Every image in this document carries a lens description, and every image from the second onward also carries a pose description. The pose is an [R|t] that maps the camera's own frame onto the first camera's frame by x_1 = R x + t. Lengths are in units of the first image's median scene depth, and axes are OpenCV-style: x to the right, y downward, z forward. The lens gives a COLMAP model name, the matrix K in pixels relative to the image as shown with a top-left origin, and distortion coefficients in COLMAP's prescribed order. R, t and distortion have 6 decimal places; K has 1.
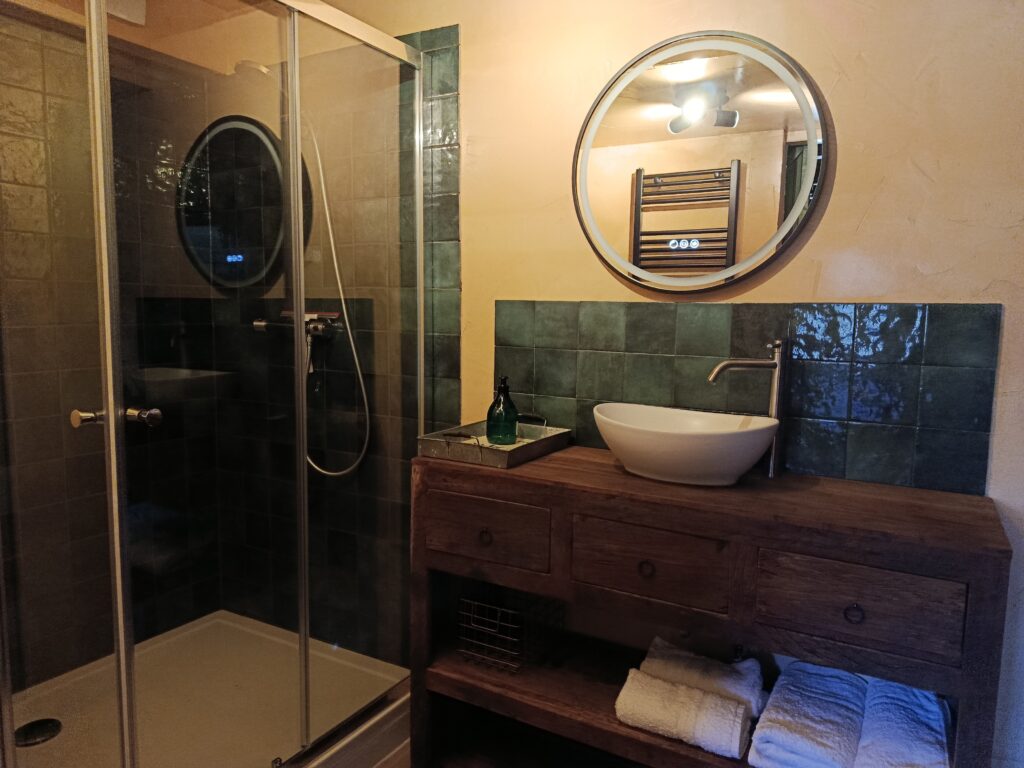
lens RADIAL K [[716.9, 0, 514.6], [0, 716.9, 386.2], [0, 0, 1]] dist [-0.009666, 0.001486]
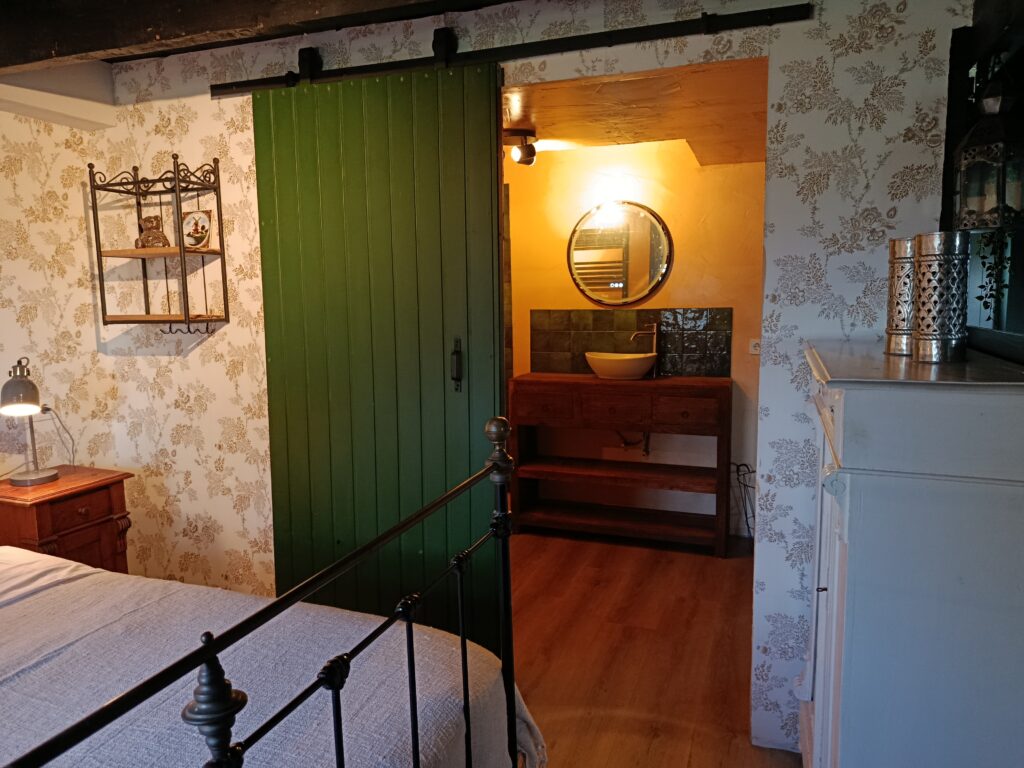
lens RADIAL K [[716.9, 0, 512.9], [0, 716.9, 381.2], [0, 0, 1]] dist [-0.009666, 0.001486]
pose [[0.985921, -0.048734, 0.159955, -0.525083], [0.048661, 0.998806, 0.004377, 0.101083], [-0.159977, 0.003468, 0.987115, -1.372670]]
